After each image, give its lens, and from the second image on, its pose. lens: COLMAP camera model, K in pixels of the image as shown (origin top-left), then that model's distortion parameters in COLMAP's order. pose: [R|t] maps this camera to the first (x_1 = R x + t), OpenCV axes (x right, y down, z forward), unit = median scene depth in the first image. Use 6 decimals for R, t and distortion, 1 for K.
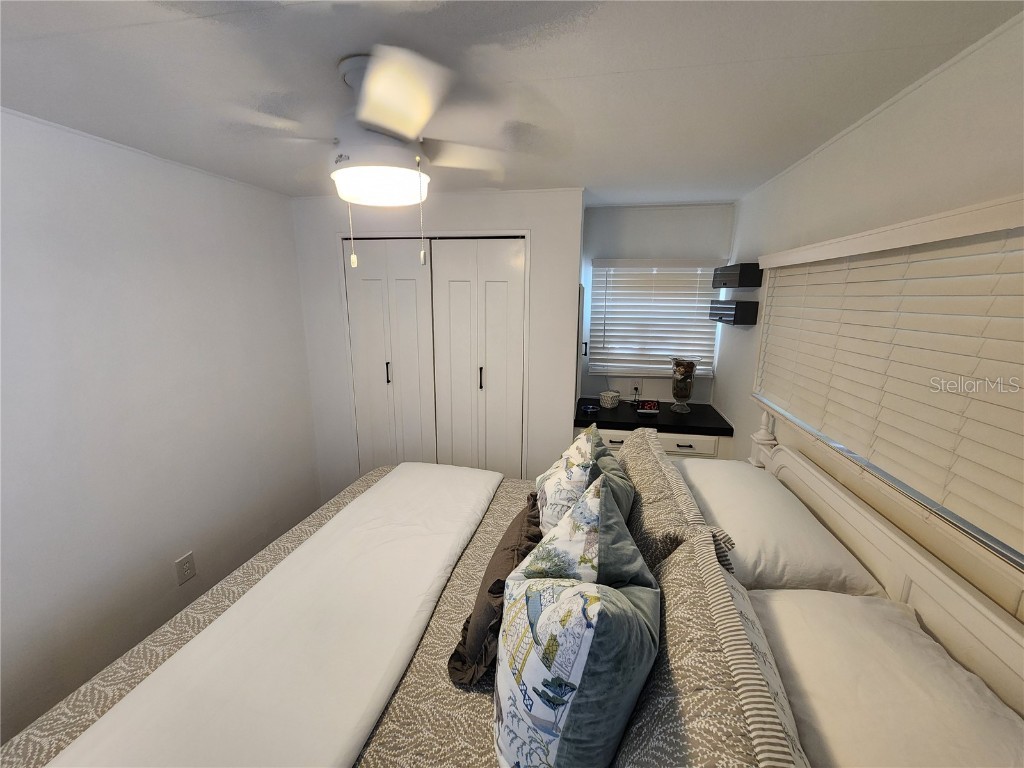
lens RADIAL K [[421.3, 0, 514.7], [0, 421.3, 381.6], [0, 0, 1]] dist [0.000192, 0.000211]
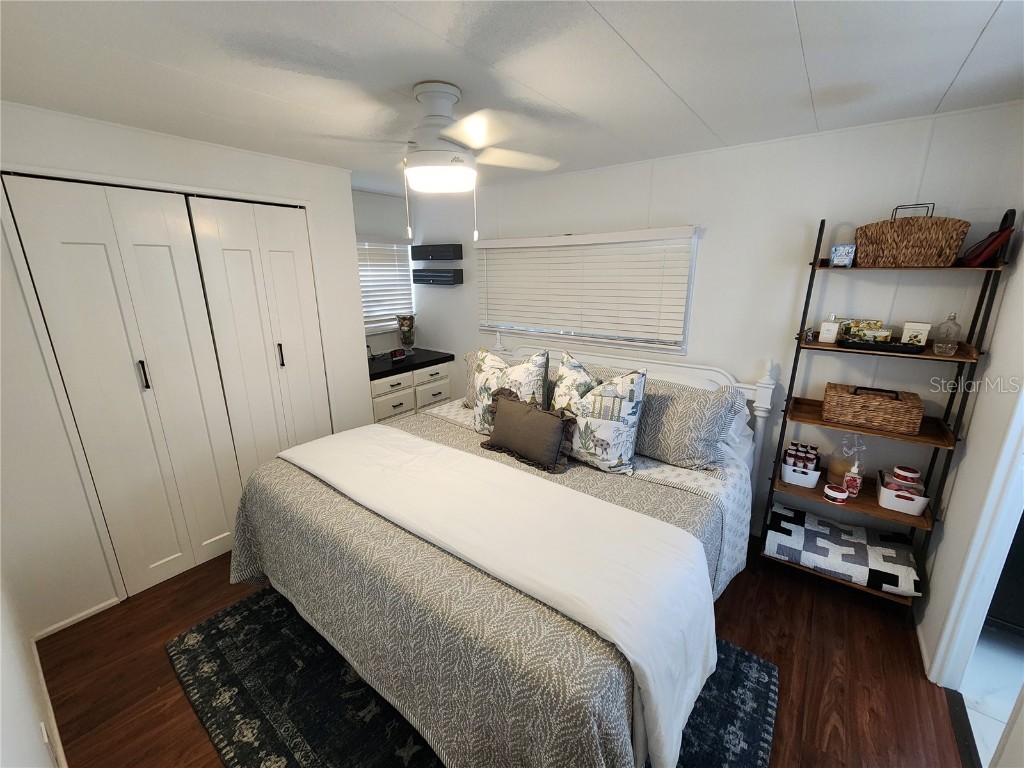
lens RADIAL K [[421.3, 0, 514.7], [0, 421.3, 381.6], [0, 0, 1]] dist [0.000192, 0.000211]
pose [[0.443266, -0.240389, 0.863555, -0.699262], [0.193437, 0.966324, 0.169705, -0.010542], [-0.875270, 0.091819, 0.474839, 0.104489]]
